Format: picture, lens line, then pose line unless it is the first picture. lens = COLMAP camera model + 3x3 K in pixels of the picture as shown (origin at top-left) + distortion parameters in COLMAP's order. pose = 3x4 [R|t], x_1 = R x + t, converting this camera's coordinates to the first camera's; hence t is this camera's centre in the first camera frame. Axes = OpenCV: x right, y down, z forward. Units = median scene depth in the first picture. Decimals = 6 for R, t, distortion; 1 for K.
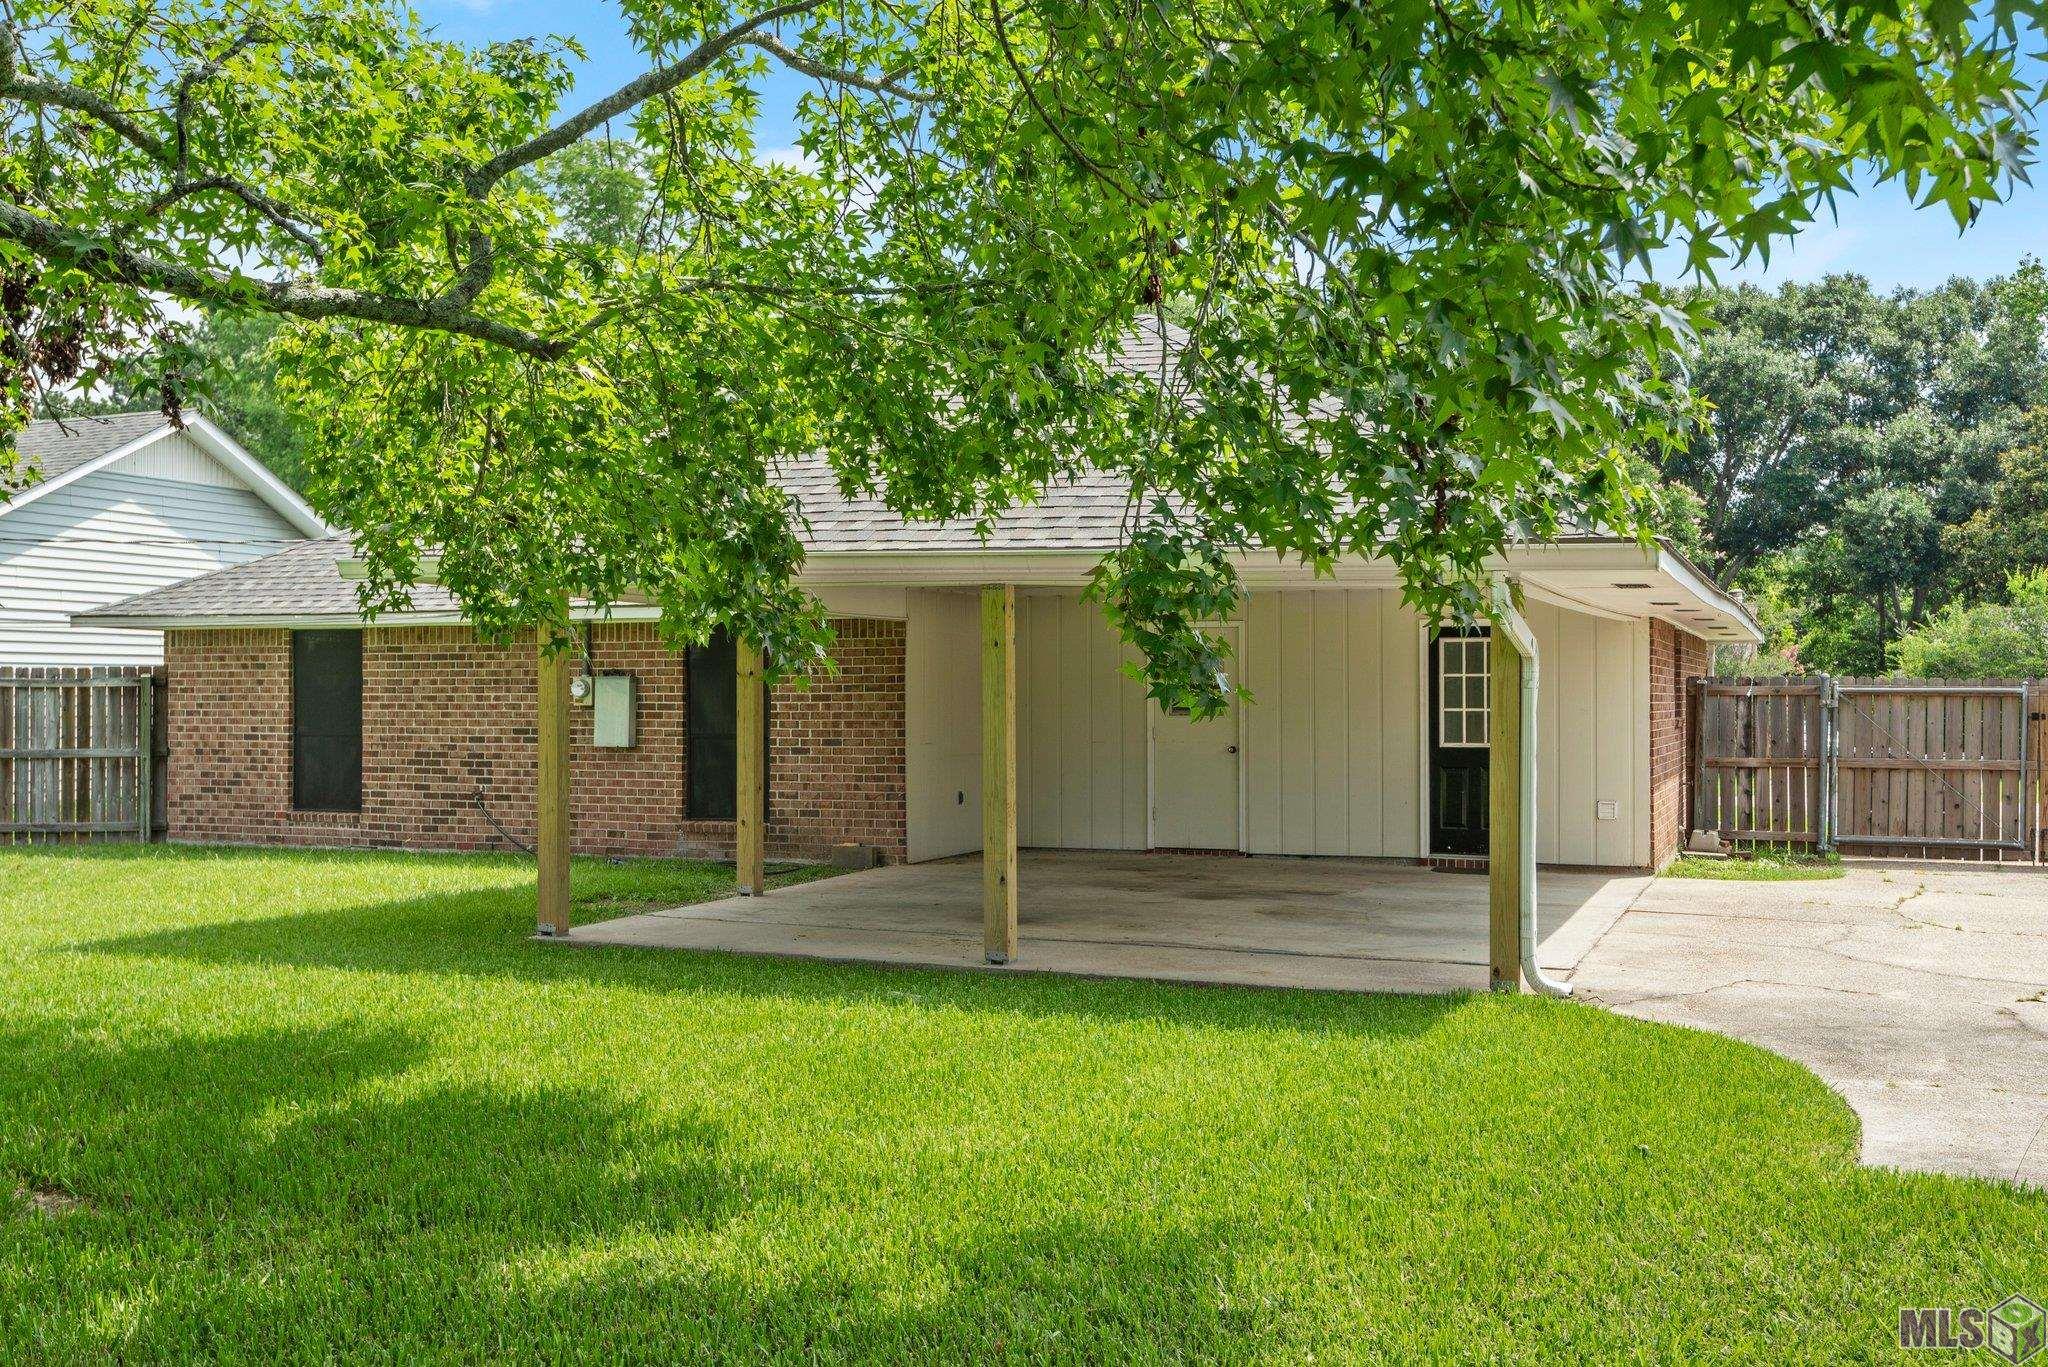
lens RADIAL K [[1962.7, 0, 1009.9], [0, 1962.7, 654.1], [0, 0, 1]] dist [0.074616, -0.126987]
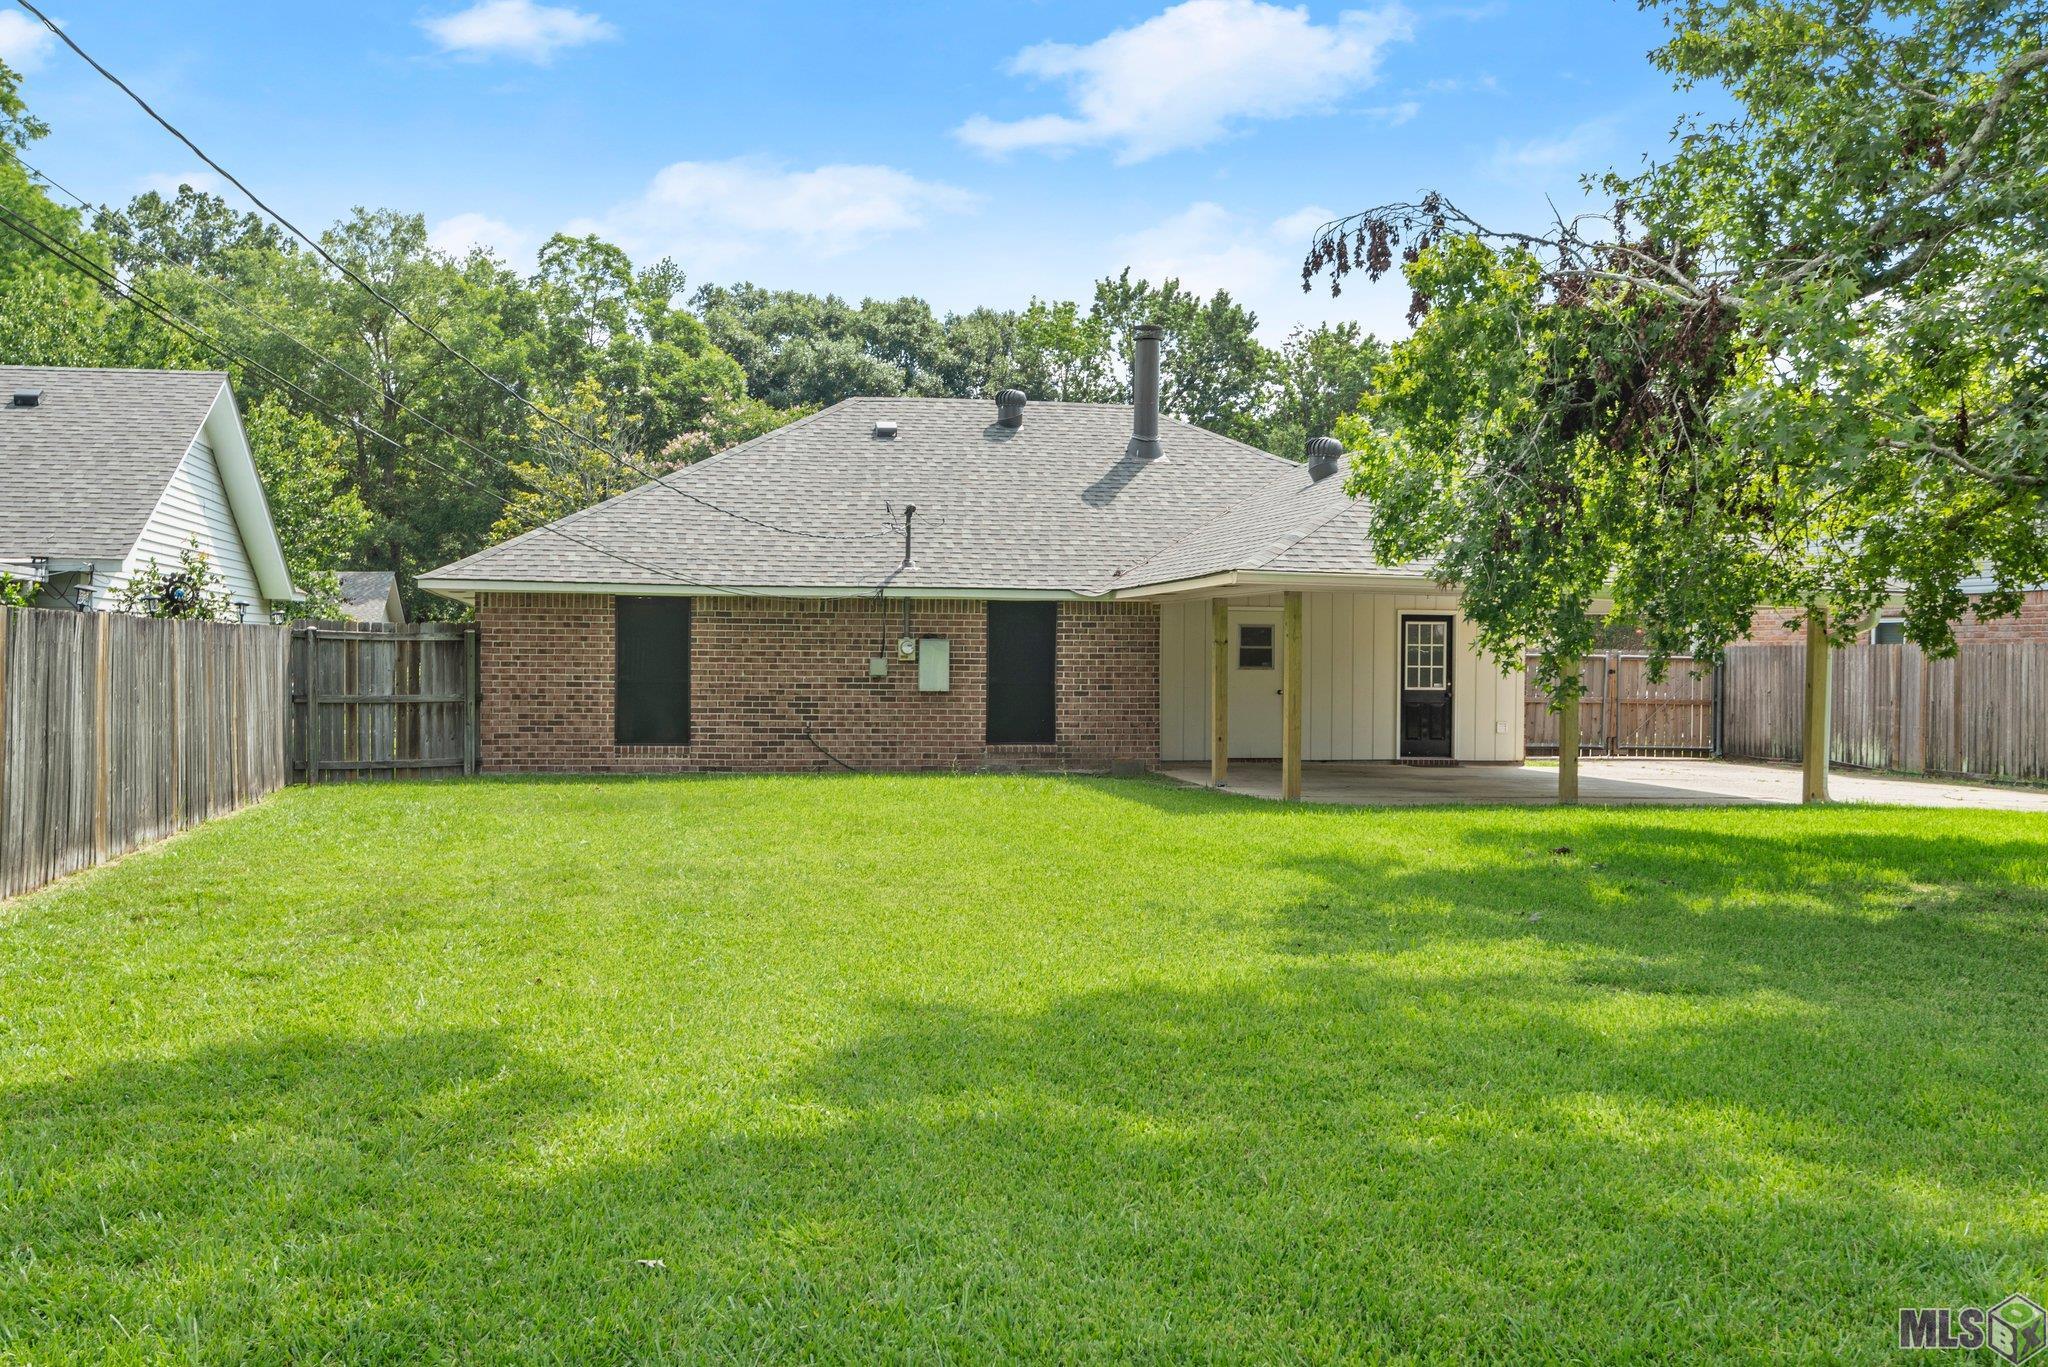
lens RADIAL K [[1962.7, 0, 1009.9], [0, 1962.7, 654.1], [0, 0, 1]] dist [0.074616, -0.126987]
pose [[0.838207, 0.007222, 0.545304, -0.815143], [-0.021086, 0.999594, 0.019174, -0.004692], [-0.544944, -0.027569, 0.838019, -0.139636]]
